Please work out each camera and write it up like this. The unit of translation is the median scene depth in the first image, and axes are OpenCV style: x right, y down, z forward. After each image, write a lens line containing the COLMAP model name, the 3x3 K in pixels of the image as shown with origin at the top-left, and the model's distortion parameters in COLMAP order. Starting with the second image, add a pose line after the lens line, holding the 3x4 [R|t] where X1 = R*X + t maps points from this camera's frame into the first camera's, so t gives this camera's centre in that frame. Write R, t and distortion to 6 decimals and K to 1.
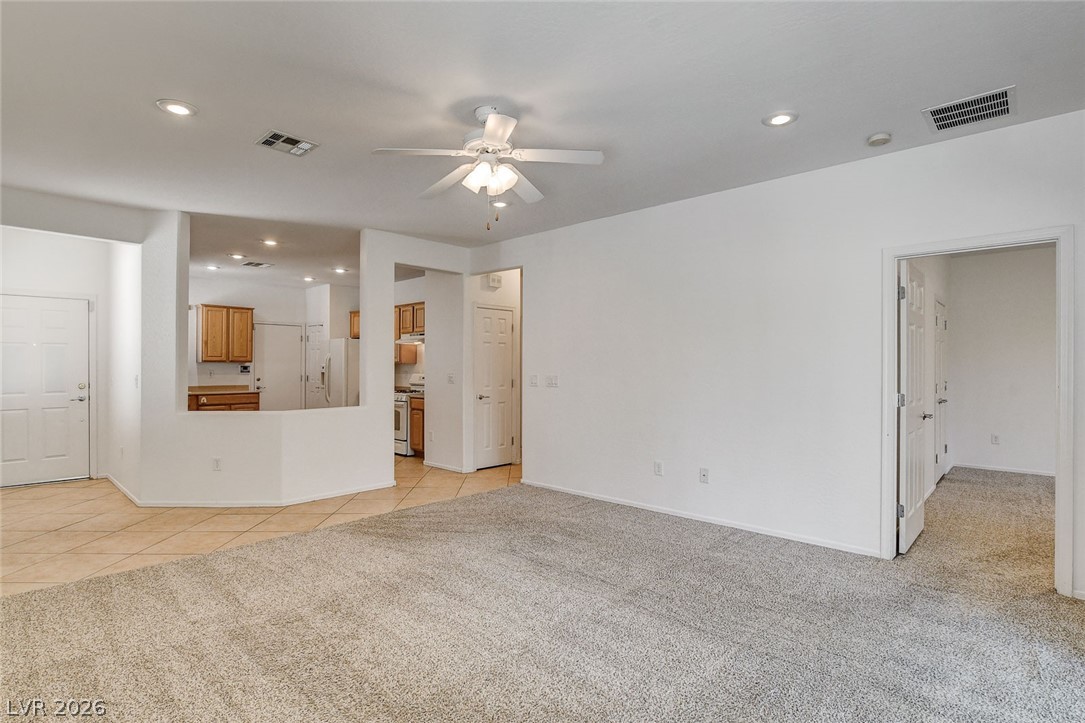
lens RADIAL K [[532.2, 0, 547.9], [0, 532.2, 366.7], [0, 0, 1]] dist [-0.016856, 0.000557]
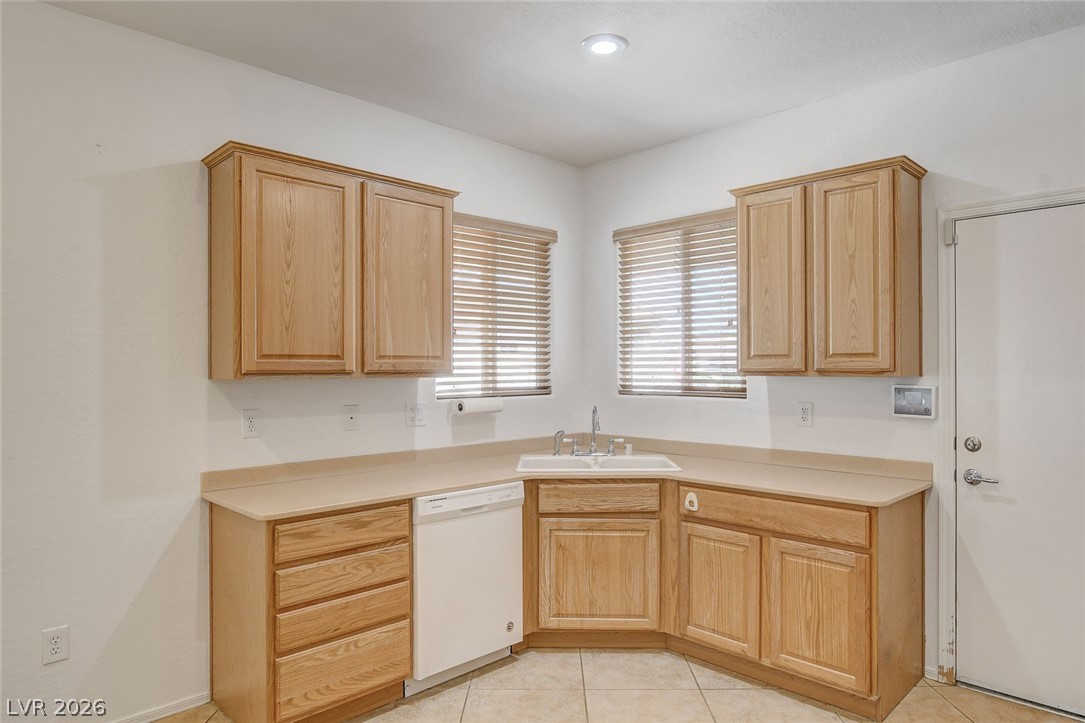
lens RADIAL K [[676.0, 0, 541.8], [0, 676.0, 364.6], [0, 0, 1]] dist [-0.014667, 0.001266]
pose [[-0.045910, -0.007667, -0.998916, -0.256445], [0.001977, 0.999968, -0.007766, -0.012544], [0.998944, -0.002332, -0.045893, 0.922311]]
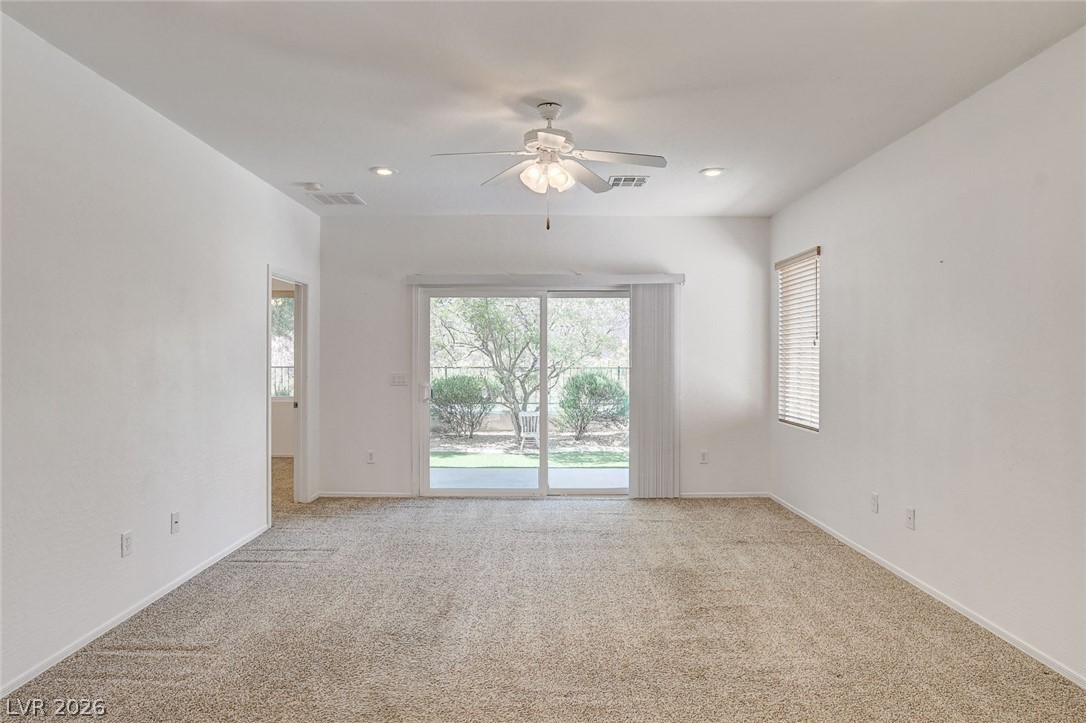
lens RADIAL K [[640.0, 0, 538.0], [0, 640.0, 354.6], [0, 0, 1]] dist [-0.023807, 0.002619]
pose [[-0.673635, -0.000157, 0.739064, -0.353326], [-0.001729, 0.999998, -0.001364, -0.009107], [-0.739062, -0.002196, -0.673634, 0.658580]]
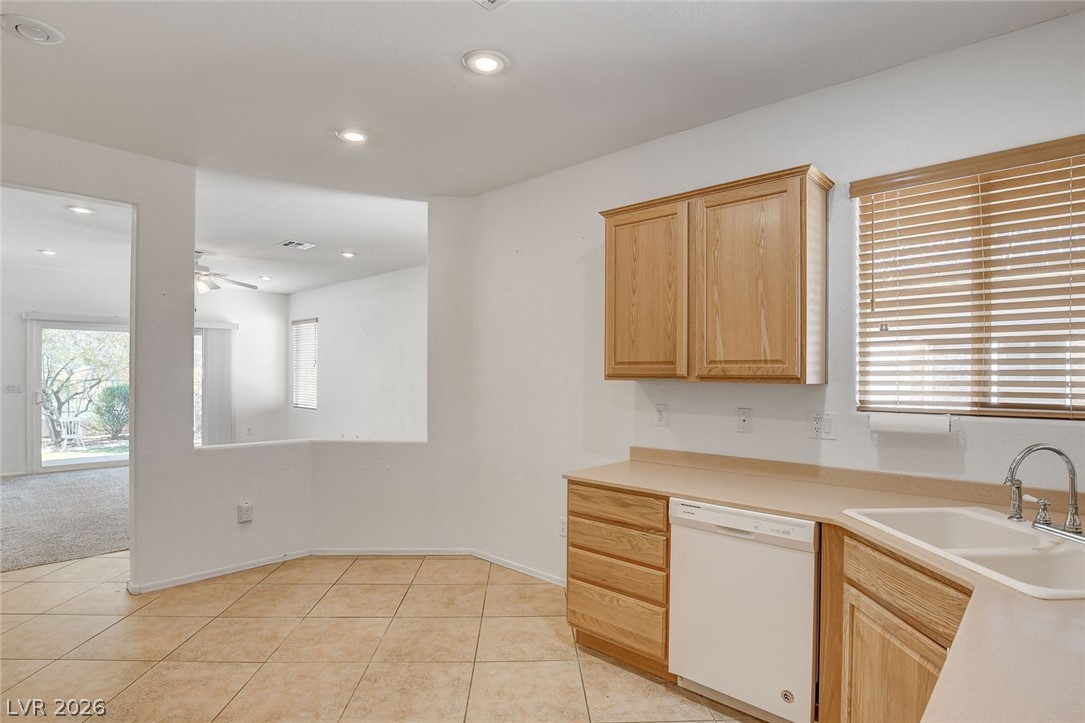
lens RADIAL K [[564.7, 0, 547.0], [0, 564.7, 372.1], [0, 0, 1]] dist [-0.036998, 0.001262]
pose [[-0.999961, -0.008736, -0.001624, -0.529042], [-0.008735, 0.999962, -0.000236, -0.013155], [0.001626, -0.000222, -0.999999, 1.139012]]
